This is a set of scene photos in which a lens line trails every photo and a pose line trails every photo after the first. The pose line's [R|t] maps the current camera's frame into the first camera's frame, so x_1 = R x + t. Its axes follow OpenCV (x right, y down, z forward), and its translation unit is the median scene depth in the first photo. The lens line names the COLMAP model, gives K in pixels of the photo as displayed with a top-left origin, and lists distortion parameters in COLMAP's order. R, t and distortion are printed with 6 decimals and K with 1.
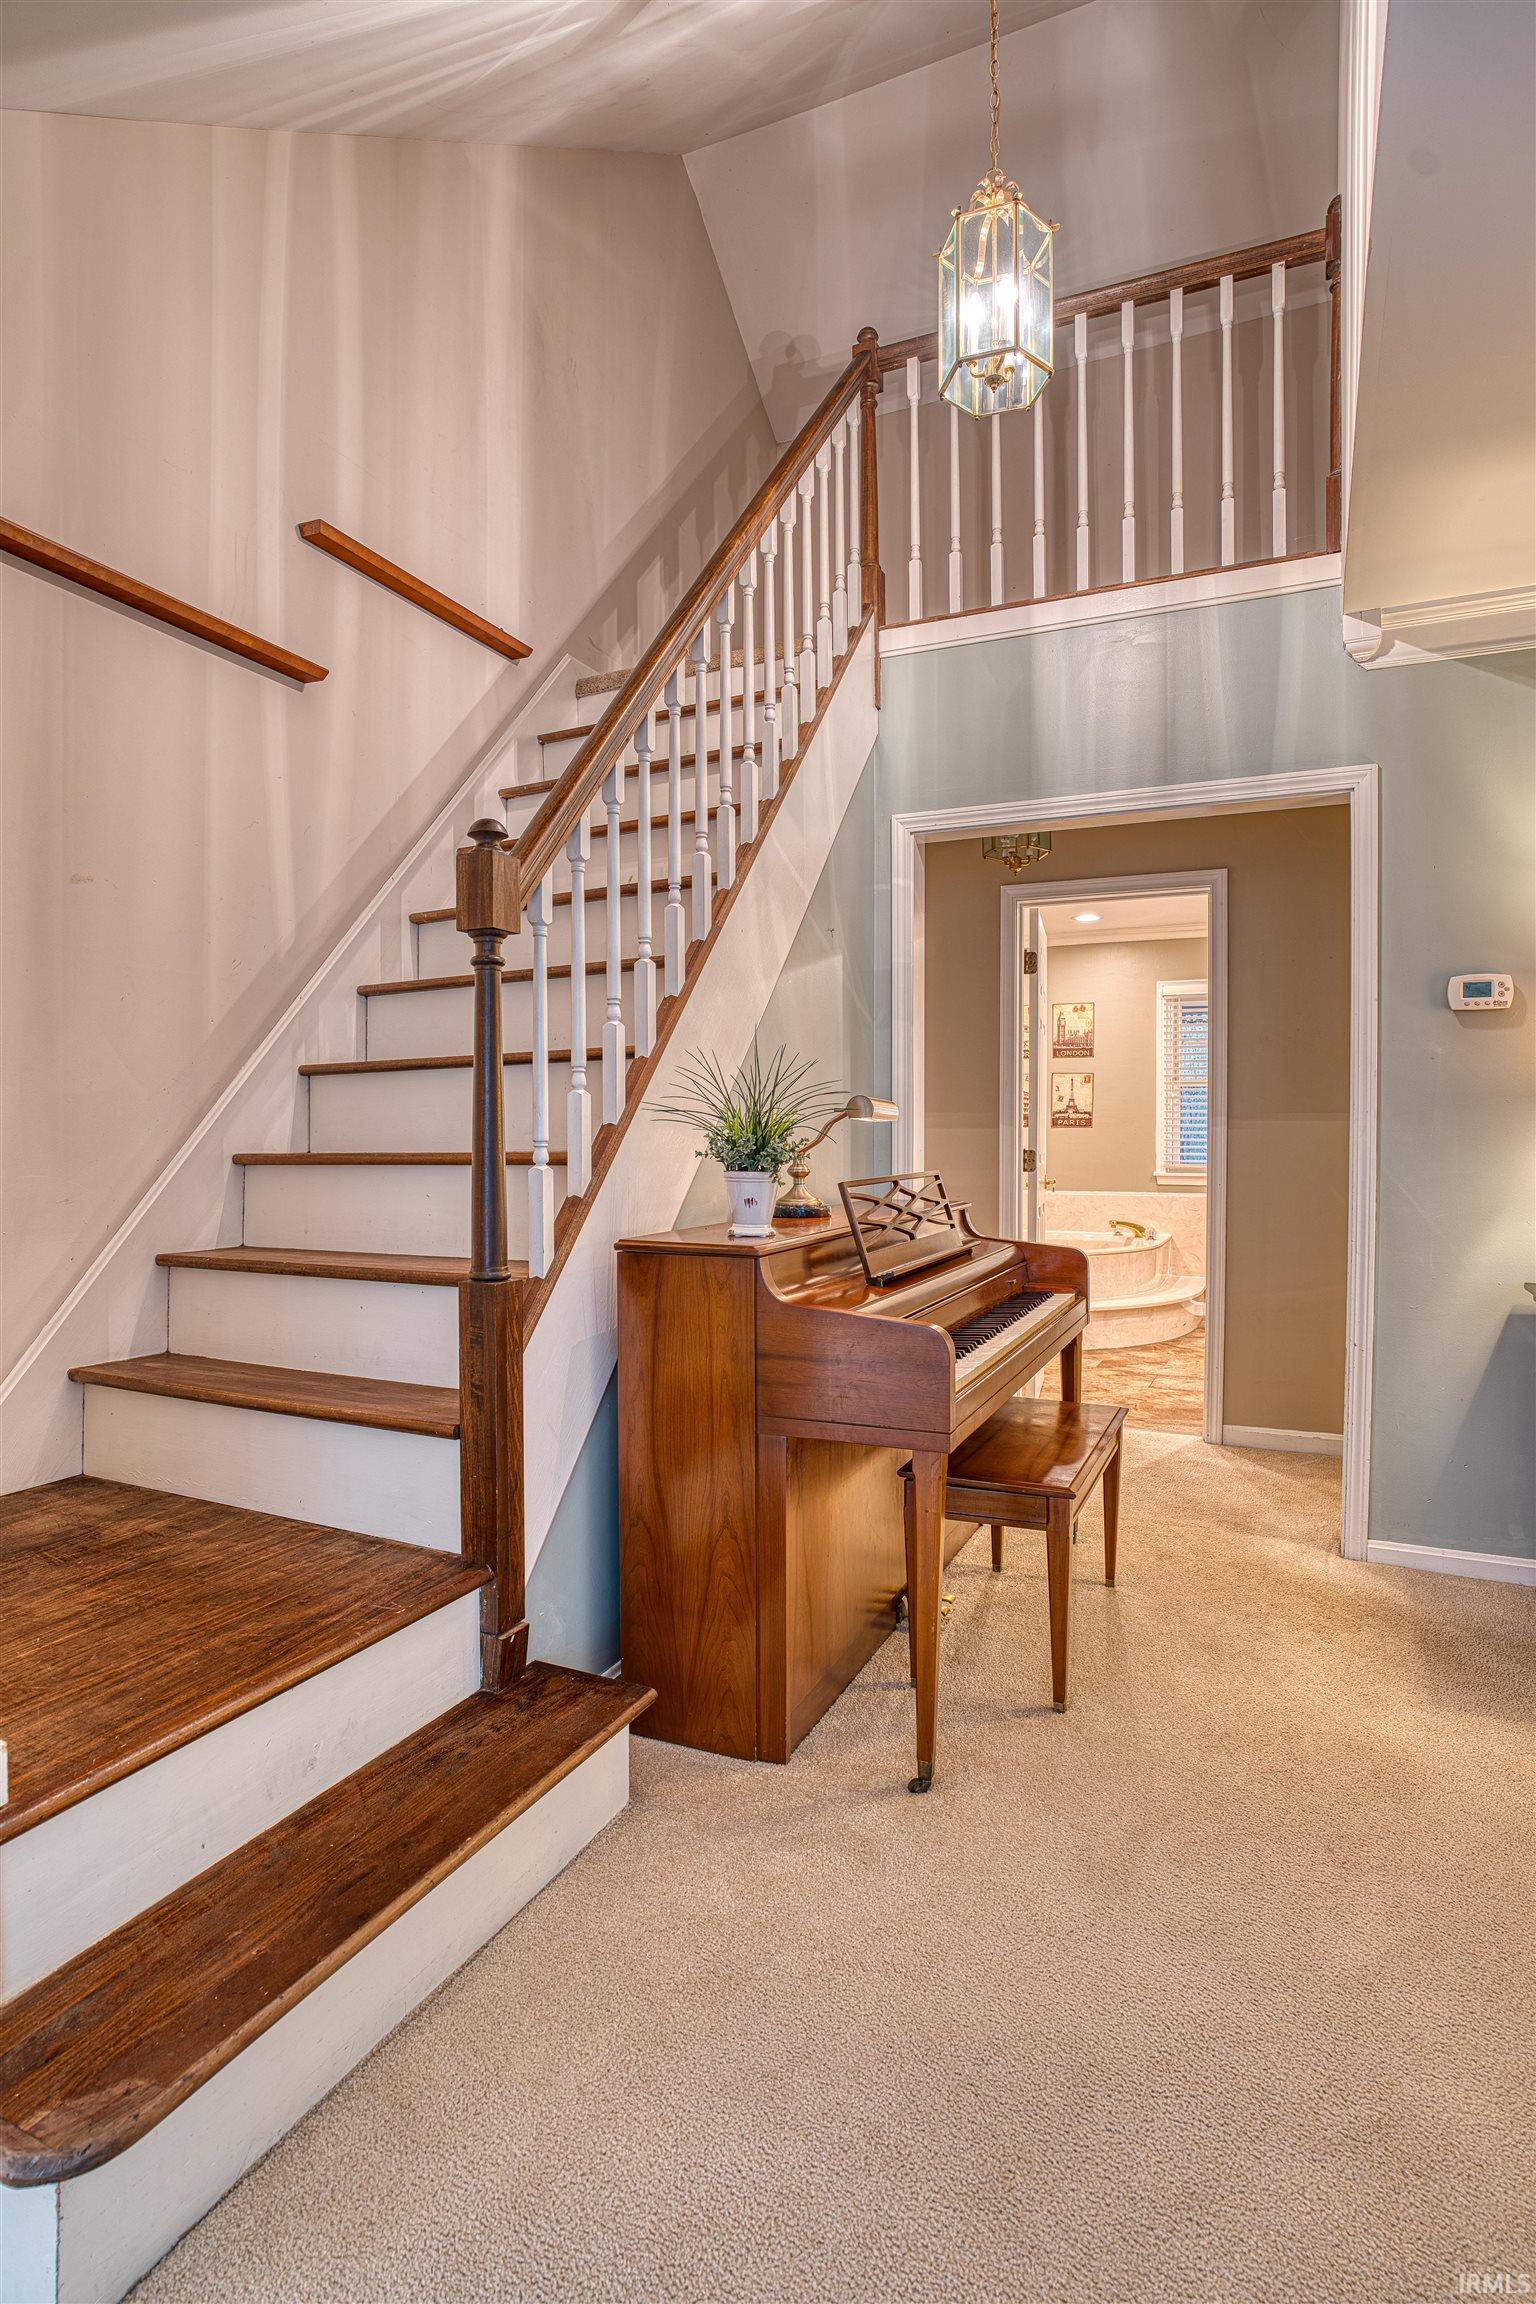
lens RADIAL K [[1181.7, 0, 763.5], [0, 1181.7, 1149.5], [0, 0, 1]] dist [-0.049615, 0.012590]
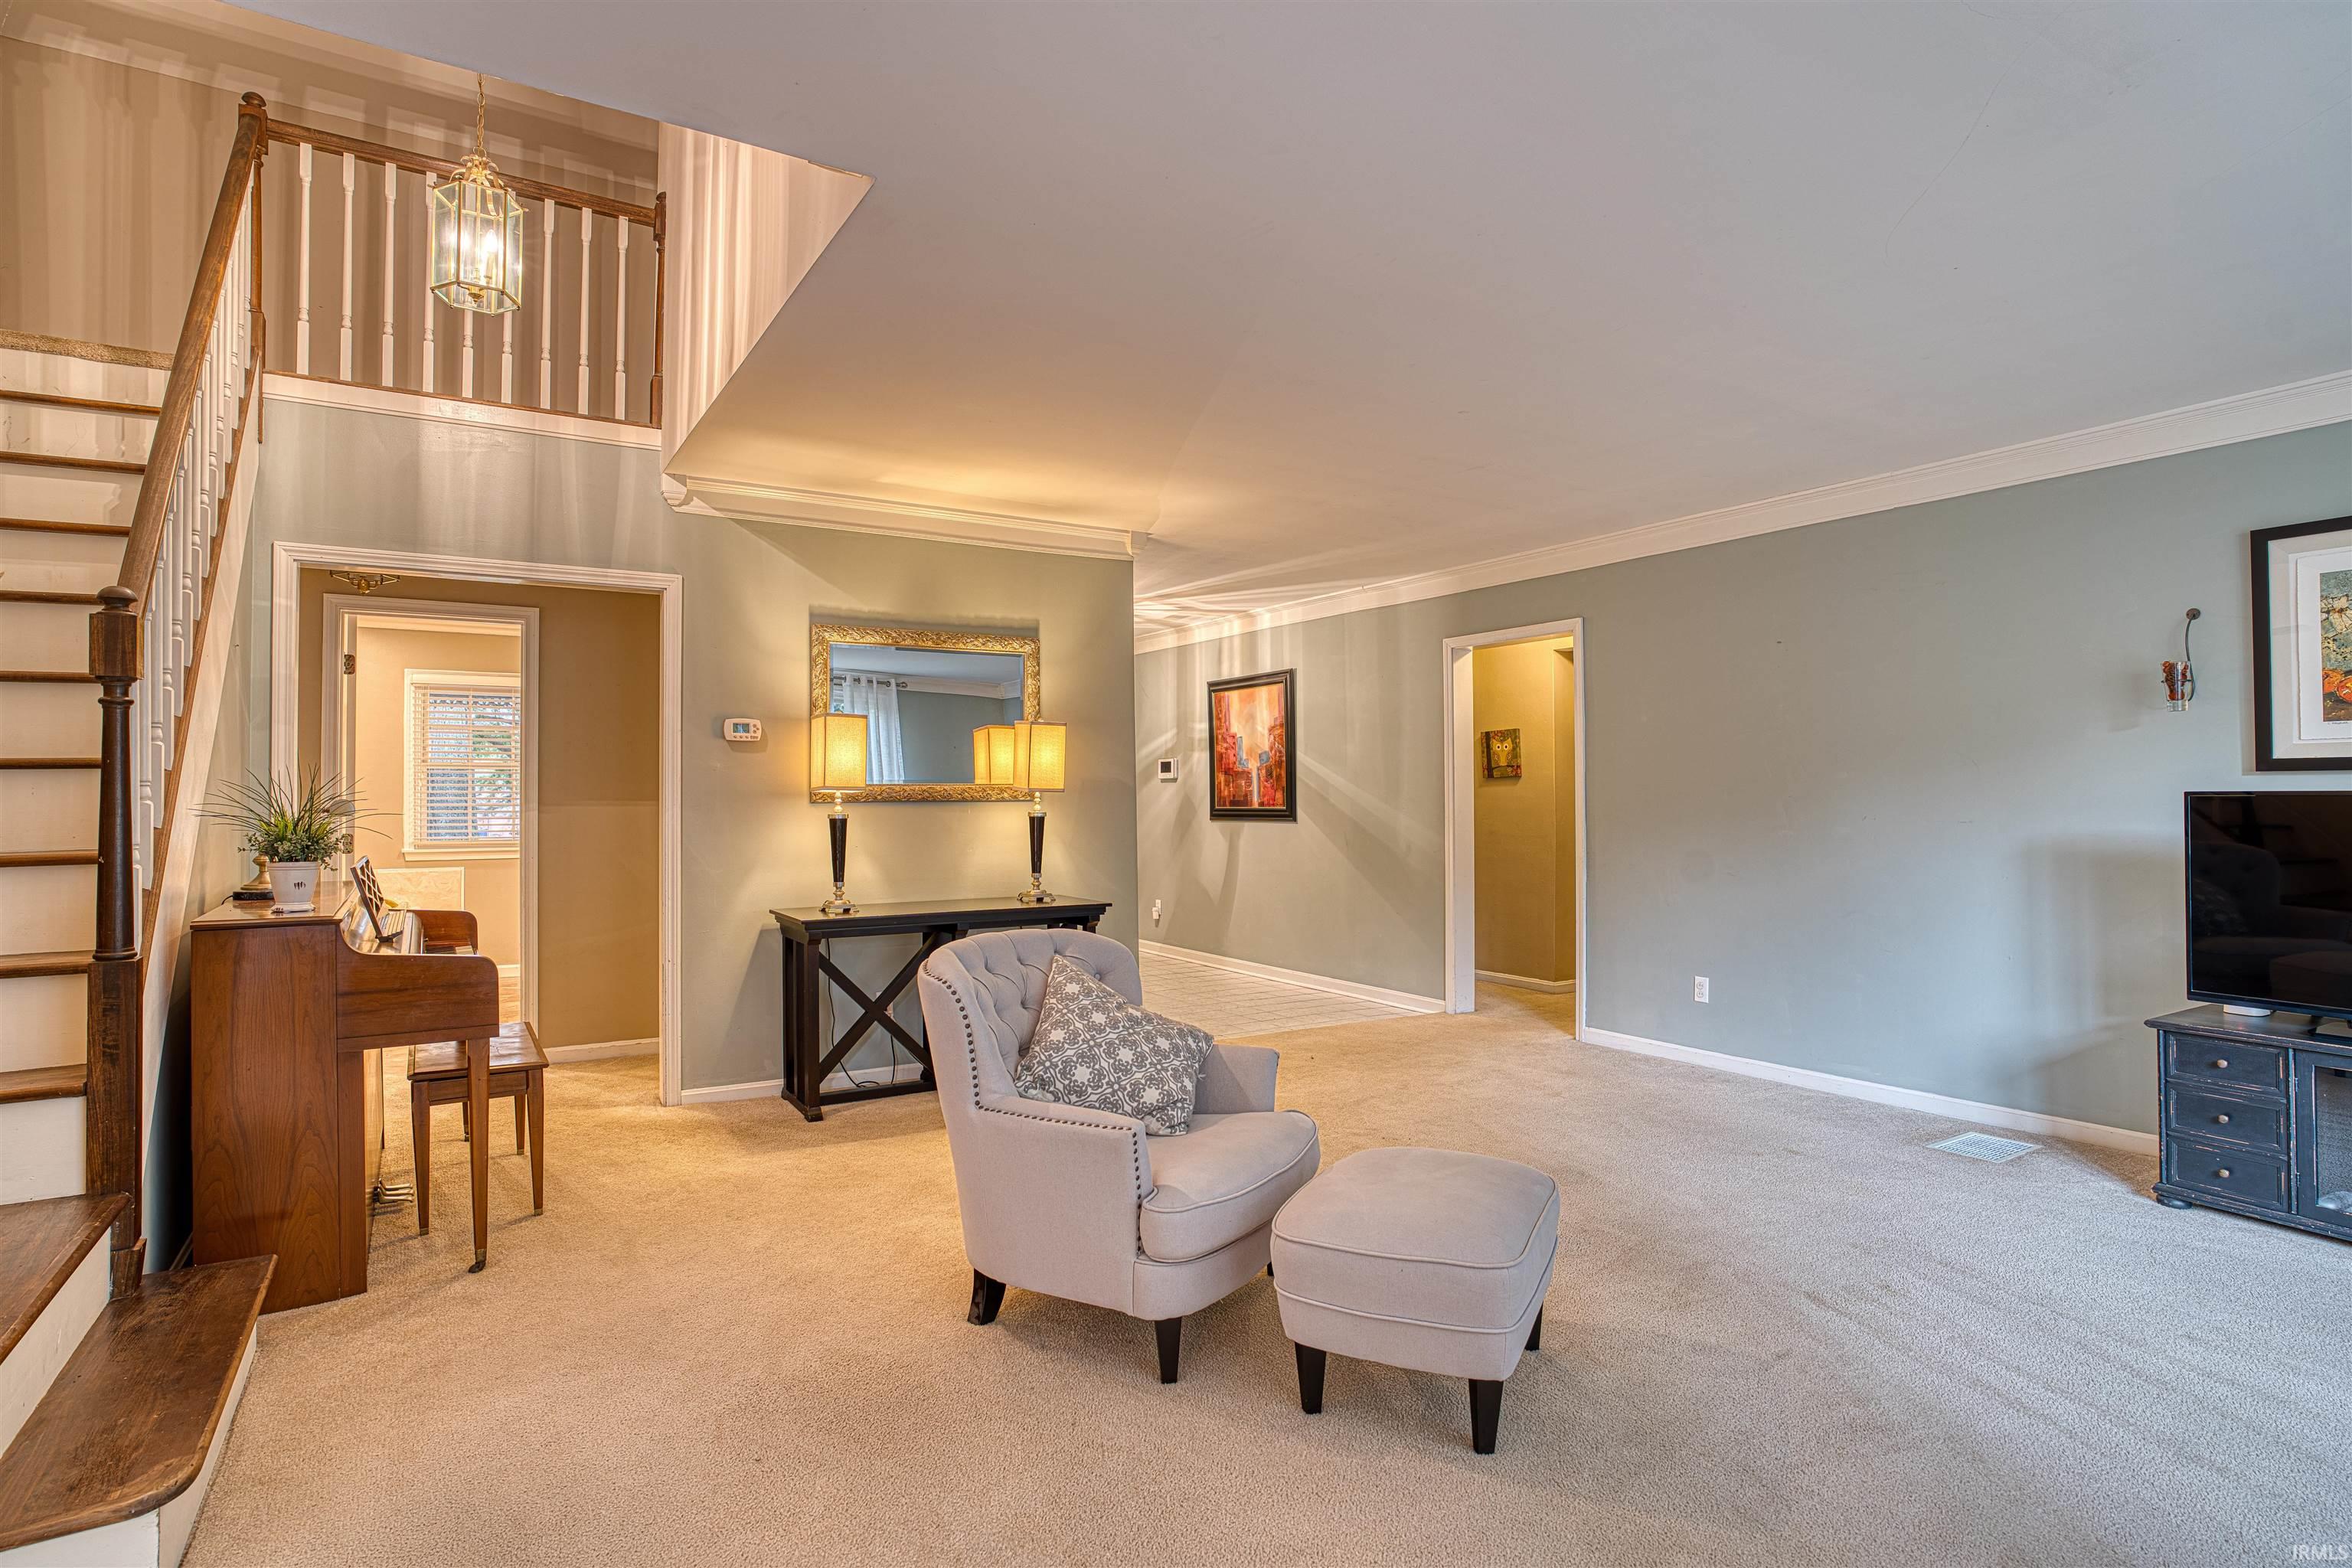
lens RADIAL K [[1206.3, 0, 1180.6], [0, 1206.3, 801.0], [0, 0, 1]] dist [-0.049615, 0.012590]
pose [[0.545459, -0.005568, 0.838119, -0.418172], [0.016514, 0.999855, -0.004105, -0.019924], [-0.837975, 0.016080, 0.545472, -0.386039]]
